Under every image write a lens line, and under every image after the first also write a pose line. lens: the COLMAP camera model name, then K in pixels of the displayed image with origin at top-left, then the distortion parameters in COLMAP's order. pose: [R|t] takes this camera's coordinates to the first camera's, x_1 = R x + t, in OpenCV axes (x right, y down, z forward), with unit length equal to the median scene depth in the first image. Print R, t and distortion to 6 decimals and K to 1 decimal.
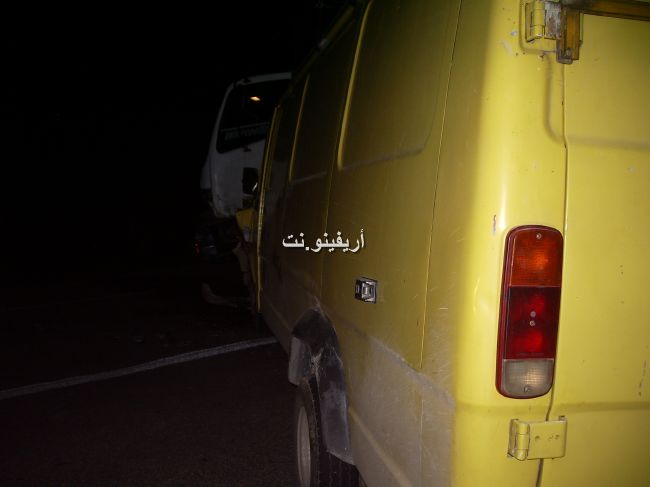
lens RADIAL K [[656.1, 0, 325.0], [0, 656.1, 243.5], [0, 0, 1]] dist [-0.125753, -0.011078]
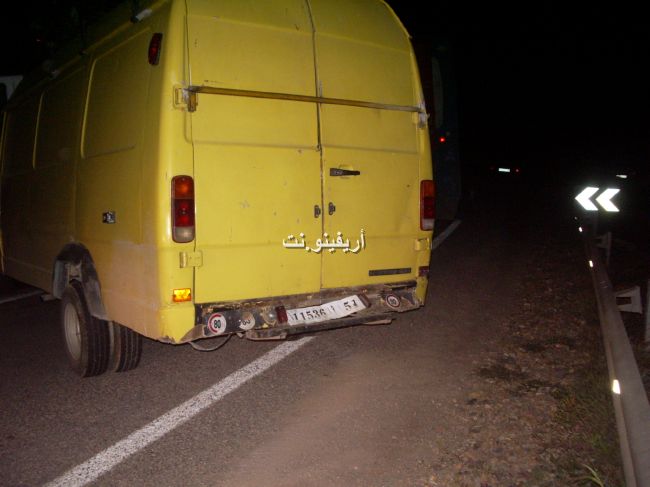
lens RADIAL K [[715.5, 0, 325.0], [0, 715.5, 243.5], [0, 0, 1]] dist [-0.218443, -0.001861]
pose [[0.900474, -0.079525, 0.427578, -0.391955], [0.072123, 0.996833, 0.033510, 0.187510], [-0.428888, 0.000663, 0.903357, -1.788459]]
